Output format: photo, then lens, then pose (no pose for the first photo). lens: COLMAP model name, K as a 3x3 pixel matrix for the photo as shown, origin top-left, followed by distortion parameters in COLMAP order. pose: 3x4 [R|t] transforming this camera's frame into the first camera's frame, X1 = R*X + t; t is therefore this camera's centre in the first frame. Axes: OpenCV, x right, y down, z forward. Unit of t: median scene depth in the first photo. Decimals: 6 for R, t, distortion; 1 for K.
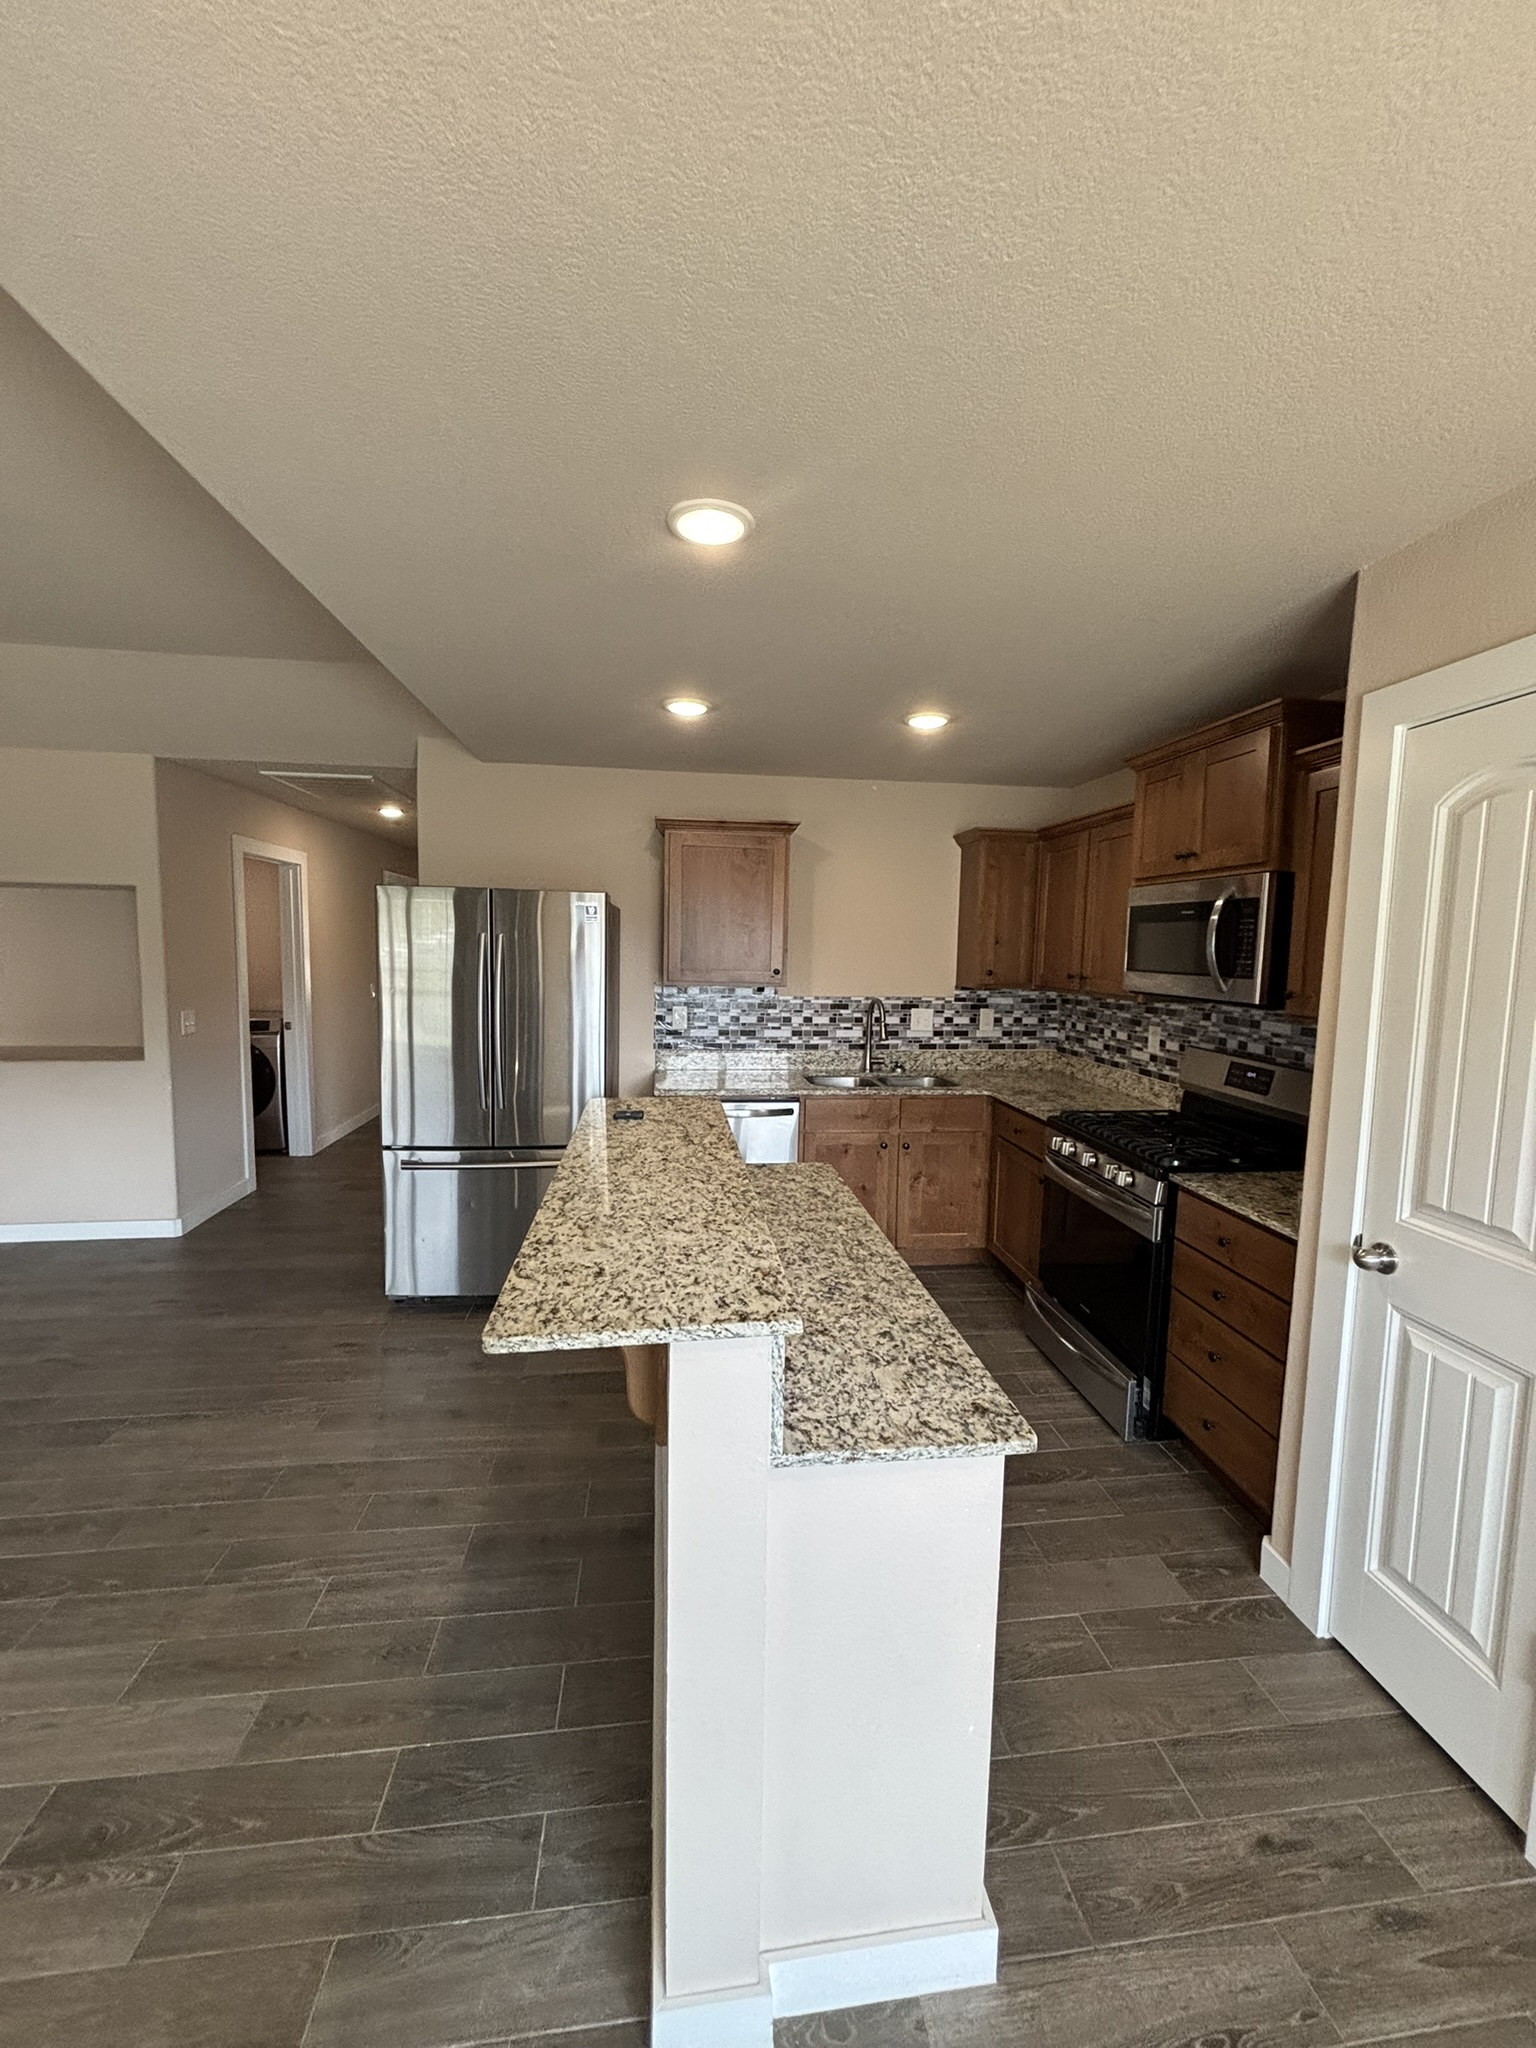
lens RADIAL K [[818.7, 0, 768.0], [0, 818.7, 1024.0], [0, 0, 1]] dist [-0.001175, 0.000138]
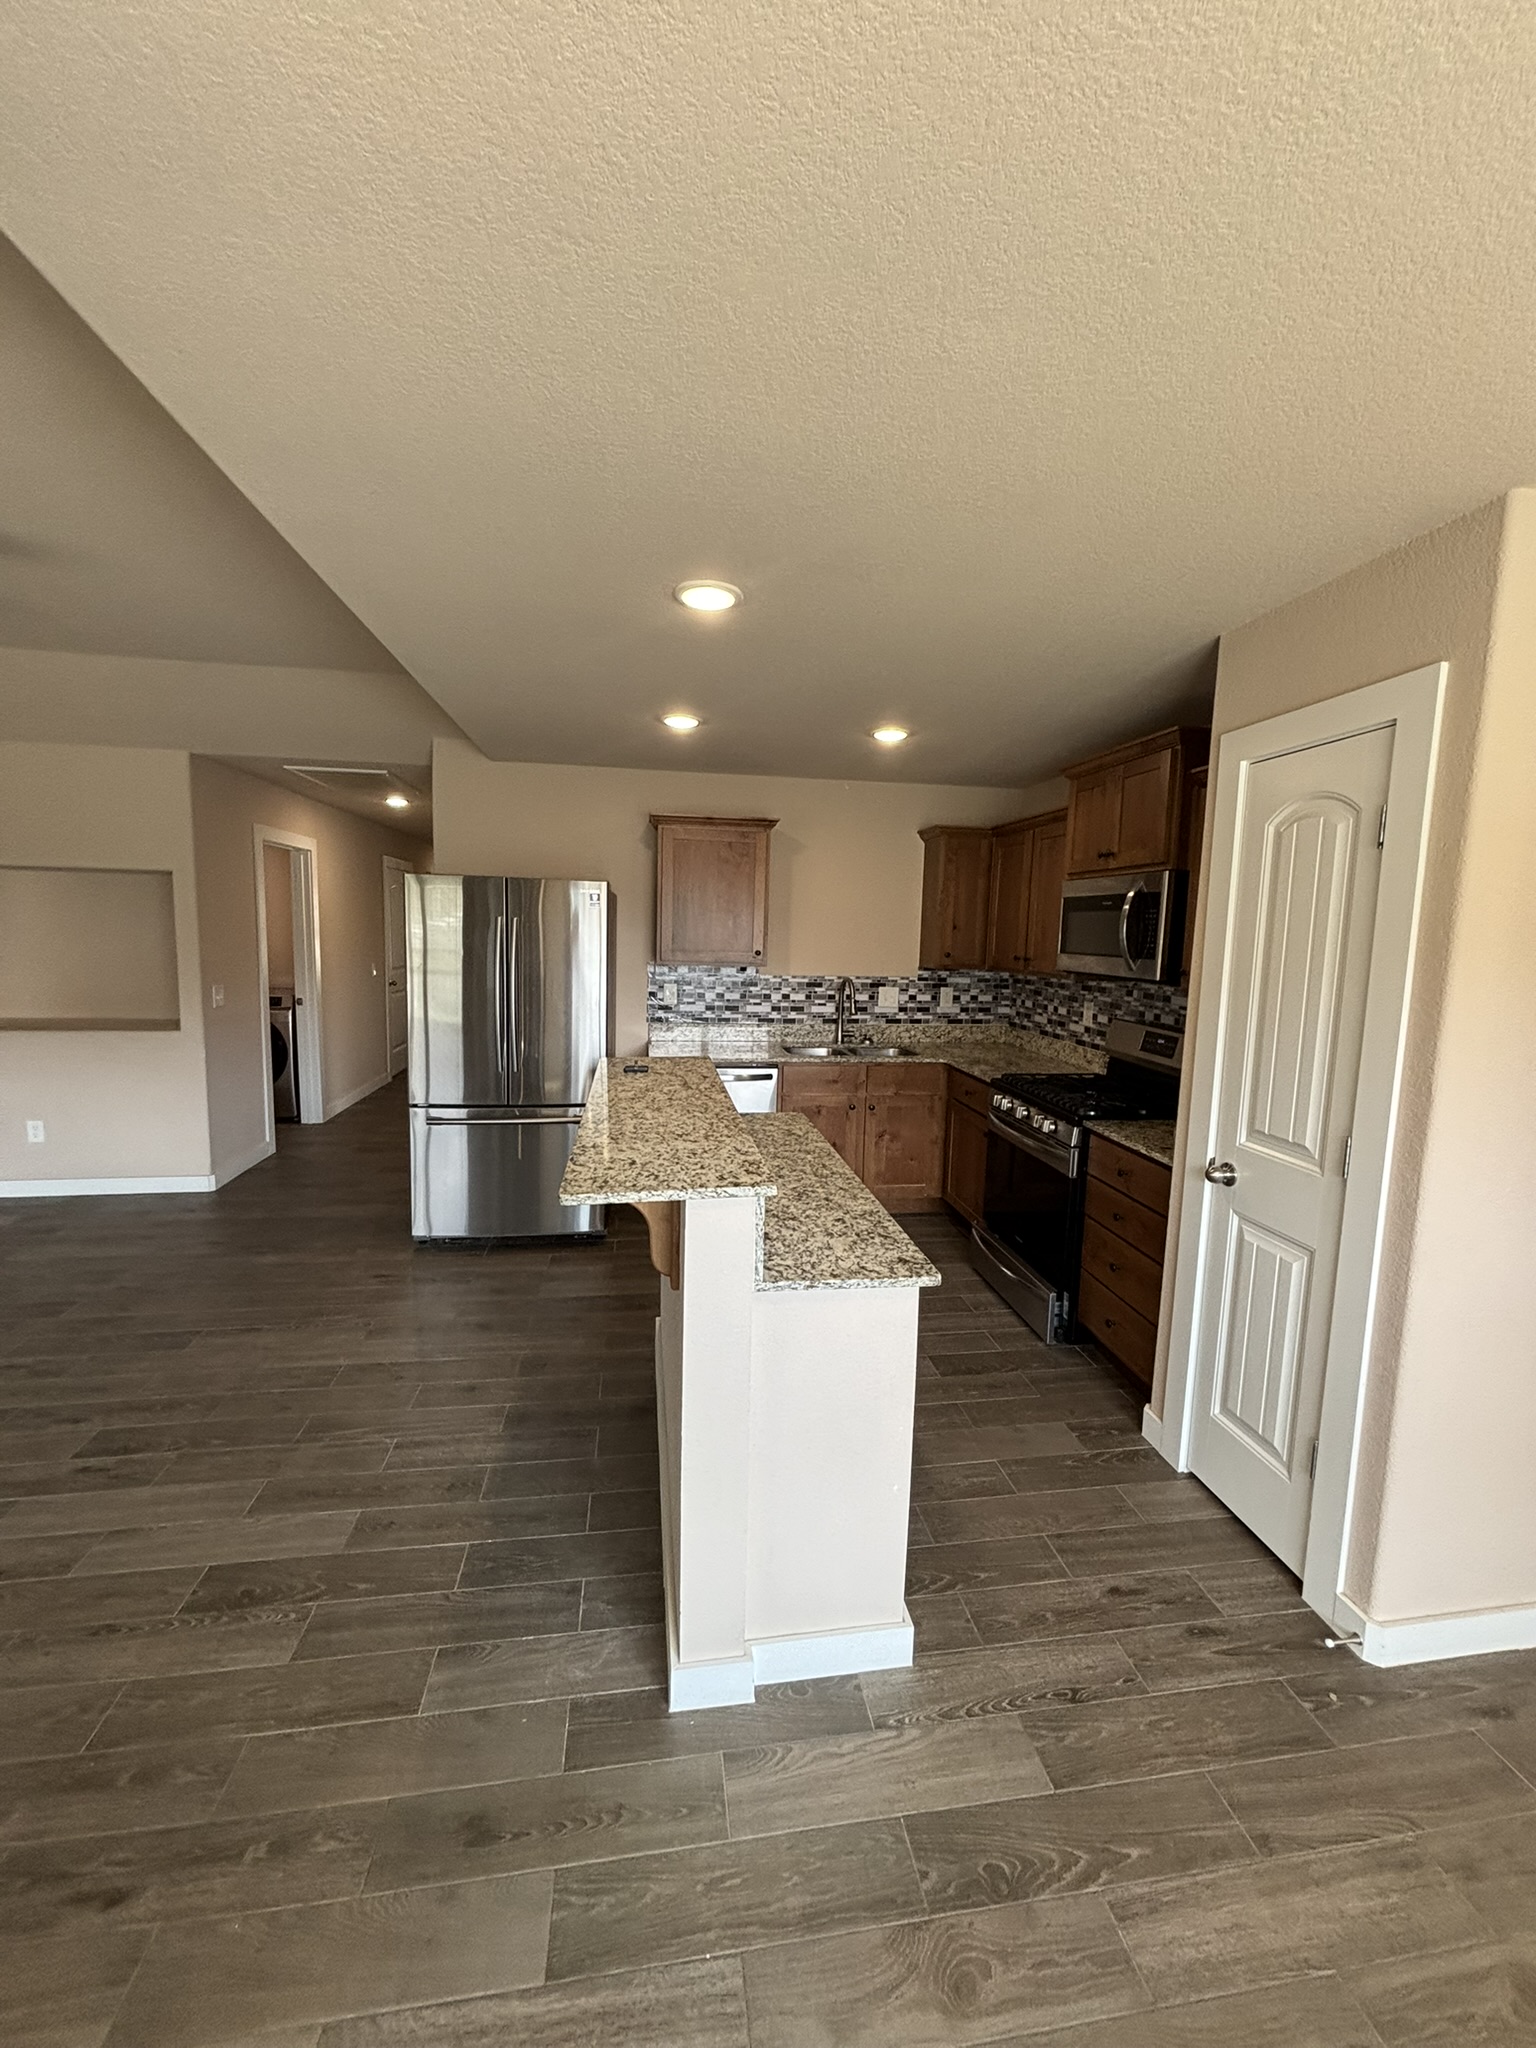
lens RADIAL K [[823.2, 0, 768.0], [0, 823.2, 1024.0], [0, 0, 1]] dist [0.001908, -0.000018]
pose [[0.999696, 0.003458, 0.024403, -0.004175], [-0.003918, 0.999815, 0.018823, 0.018051], [-0.024333, -0.018913, 0.999525, -0.186368]]
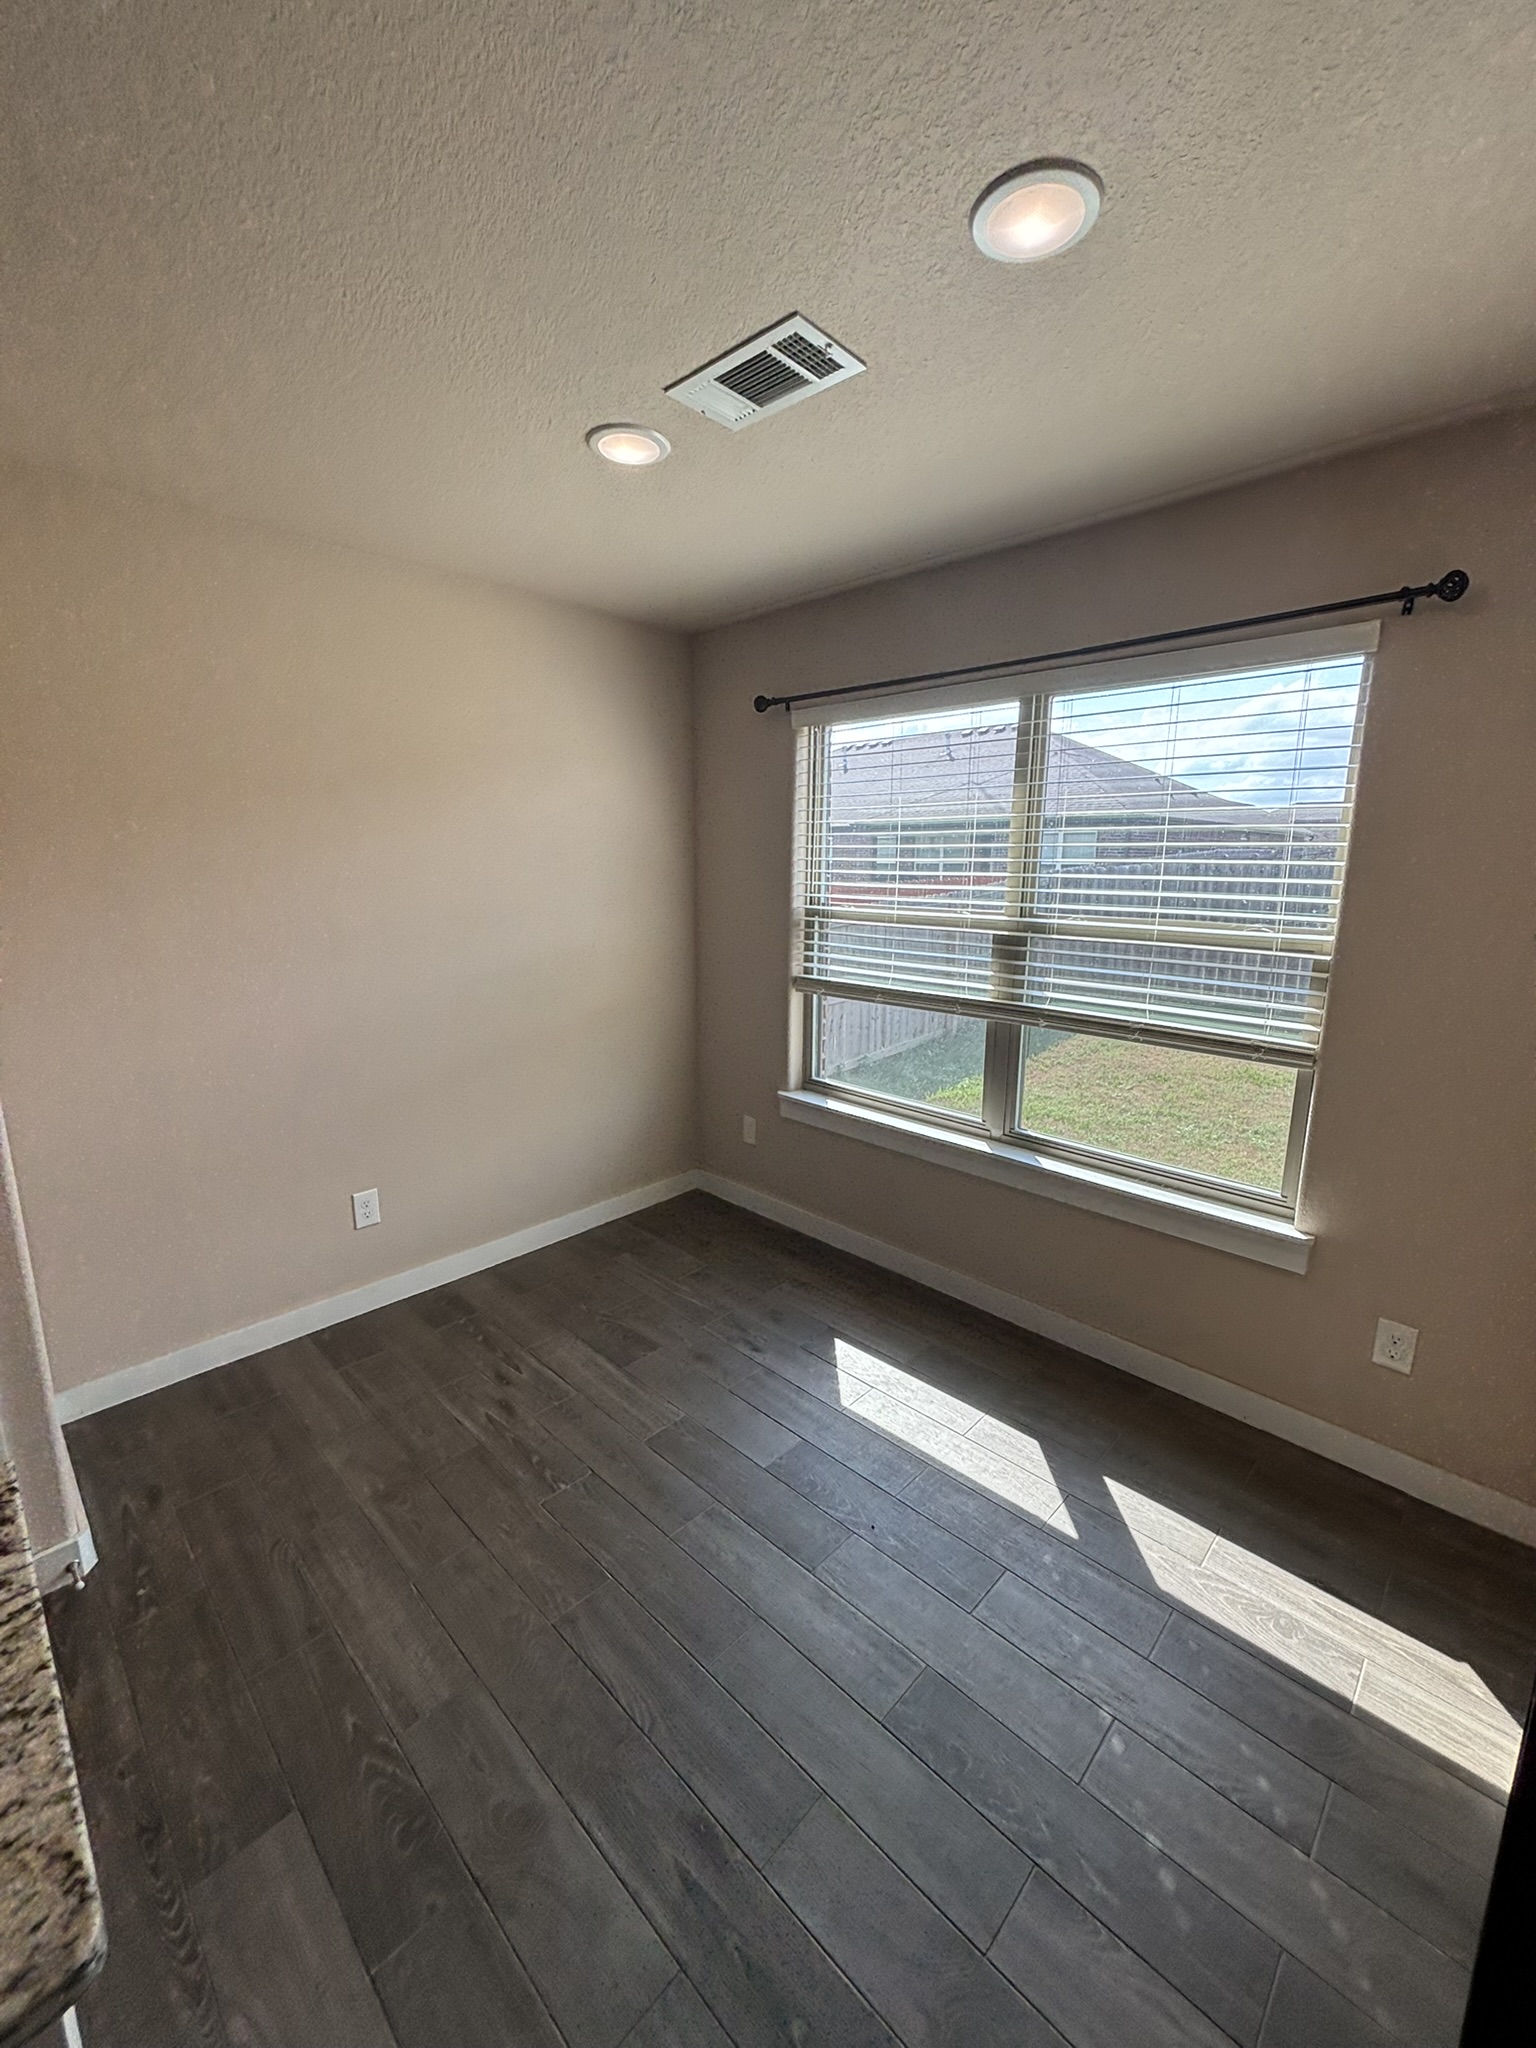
lens RADIAL K [[823.2, 0, 768.0], [0, 823.2, 1024.0], [0, 0, 1]] dist [0.001908, -0.000018]
pose [[-0.624420, -0.174151, 0.761427, -0.280985], [0.055019, 0.962600, 0.265281, -0.024864], [-0.779149, 0.207539, -0.591485, 0.360248]]
